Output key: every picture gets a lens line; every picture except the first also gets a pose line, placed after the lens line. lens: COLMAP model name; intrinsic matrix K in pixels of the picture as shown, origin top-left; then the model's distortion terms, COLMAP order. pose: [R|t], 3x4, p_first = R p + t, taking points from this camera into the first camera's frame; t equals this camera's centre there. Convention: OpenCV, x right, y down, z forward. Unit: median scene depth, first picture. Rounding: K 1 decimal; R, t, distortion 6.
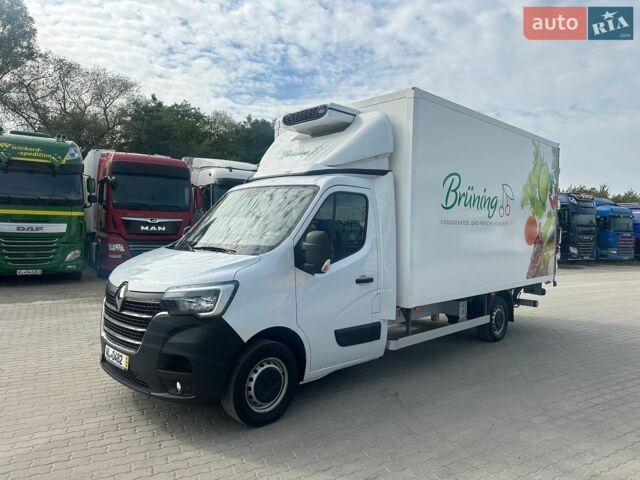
lens RADIAL K [[456.9, 0, 322.3], [0, 456.9, 244.8], [0, 0, 1]] dist [0.042065, -0.046331]
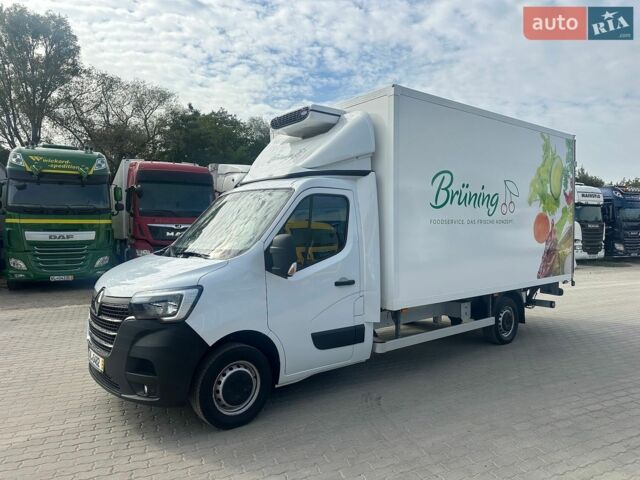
lens RADIAL K [[456.9, 0, 321.3], [0, 456.9, 248.9], [0, 0, 1]] dist [0.042065, -0.046331]
pose [[0.995462, -0.019253, -0.093192, 0.094559], [0.019732, 0.999796, 0.004219, -0.000452], [0.093091, -0.006038, 0.995639, 0.008098]]
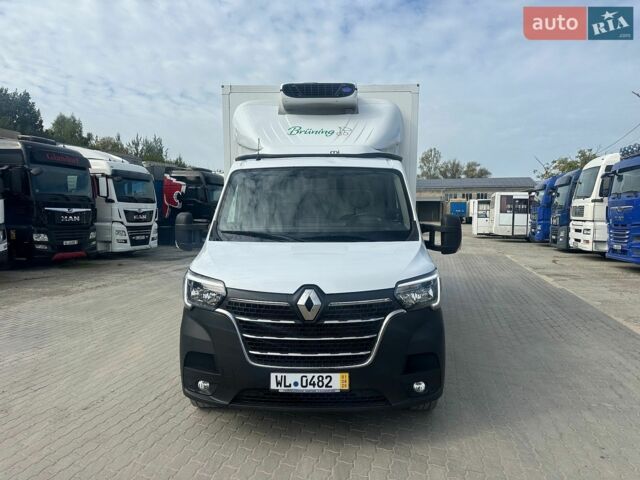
lens RADIAL K [[456.9, 0, 322.8], [0, 456.9, 252.5], [0, 0, 1]] dist [0.042065, -0.046331]
pose [[0.704735, -0.082169, 0.704696, -0.566696], [0.040566, 0.996312, 0.075604, -0.019192], [-0.708310, -0.024694, 0.705469, 0.261580]]
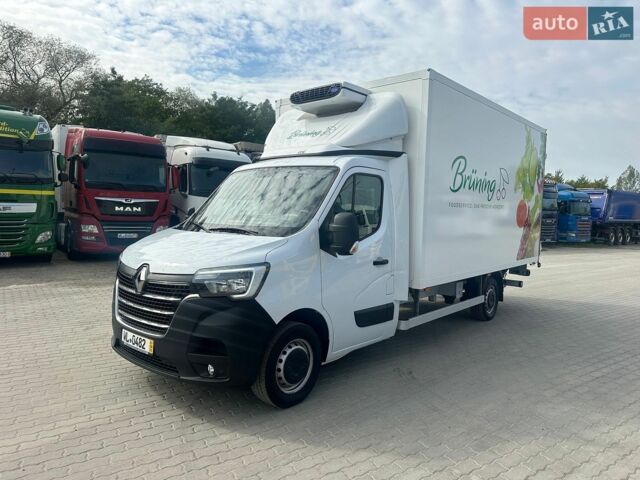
lens RADIAL K [[456.9, 0, 326.6], [0, 456.9, 246.0], [0, 0, 1]] dist [0.042065, -0.046331]
pose [[0.996159, 0.000176, 0.087561, -0.079883], [-0.003752, 0.999165, 0.040676, 0.001692], [-0.087481, -0.040848, 0.995328, 0.007079]]
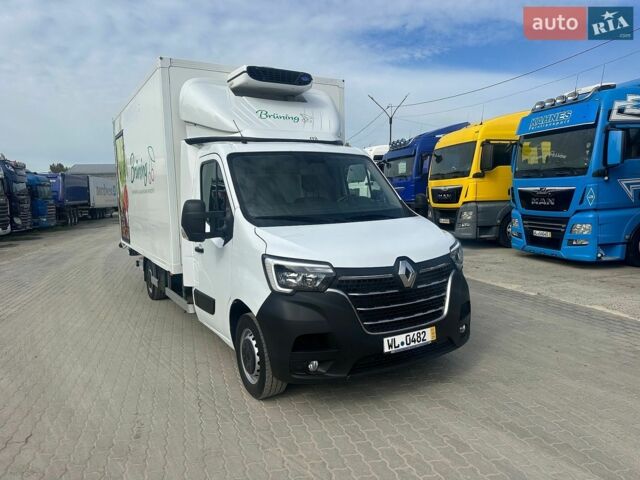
lens RADIAL K [[456.9, 0, 331.0], [0, 456.9, 247.6], [0, 0, 1]] dist [0.042065, -0.046331]
pose [[0.207561, -0.140217, 0.968121, -0.782851], [0.069053, 0.989305, 0.128481, -0.036714], [-0.975782, 0.040184, 0.215024, 0.562328]]
